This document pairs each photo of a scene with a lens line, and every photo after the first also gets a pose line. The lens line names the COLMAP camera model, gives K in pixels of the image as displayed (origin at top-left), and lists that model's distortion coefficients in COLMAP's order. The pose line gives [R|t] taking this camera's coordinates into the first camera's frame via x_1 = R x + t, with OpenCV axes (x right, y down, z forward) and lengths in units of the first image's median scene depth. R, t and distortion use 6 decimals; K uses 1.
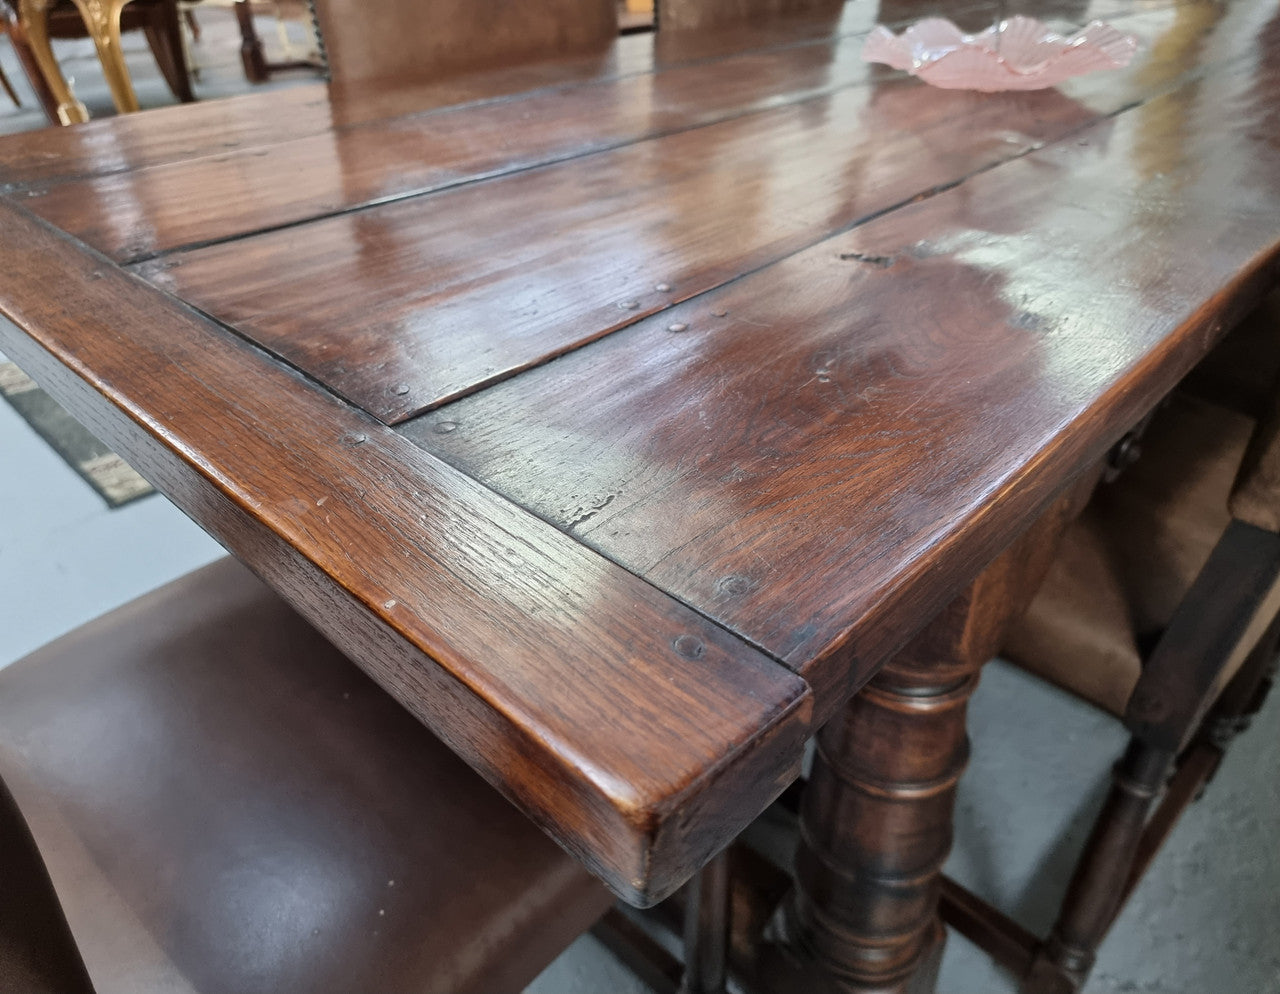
lens RADIAL K [[933.2, 0, 654.1], [0, 933.2, 462.3], [0, 0, 1]] dist [0.078420, -0.078587]
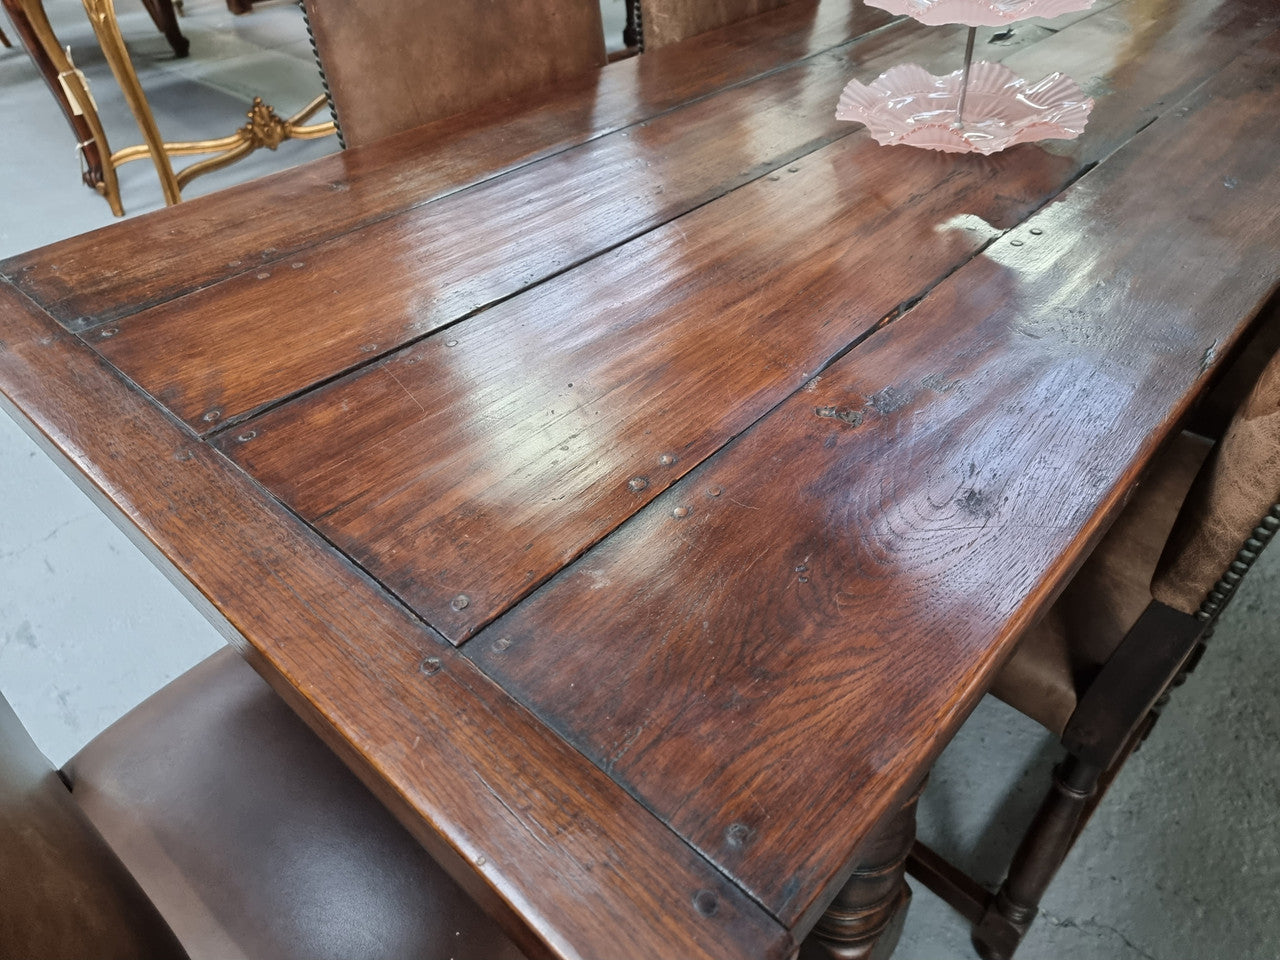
lens RADIAL K [[885.4, 0, 637.9], [0, 885.4, 465.2], [0, 0, 1]] dist [0.086469, -0.075707]
pose [[0.999673, -0.024681, -0.006620, -0.010365], [0.025233, 0.994334, 0.103264, -0.158159], [0.004034, -0.103397, 0.994632, -0.062599]]
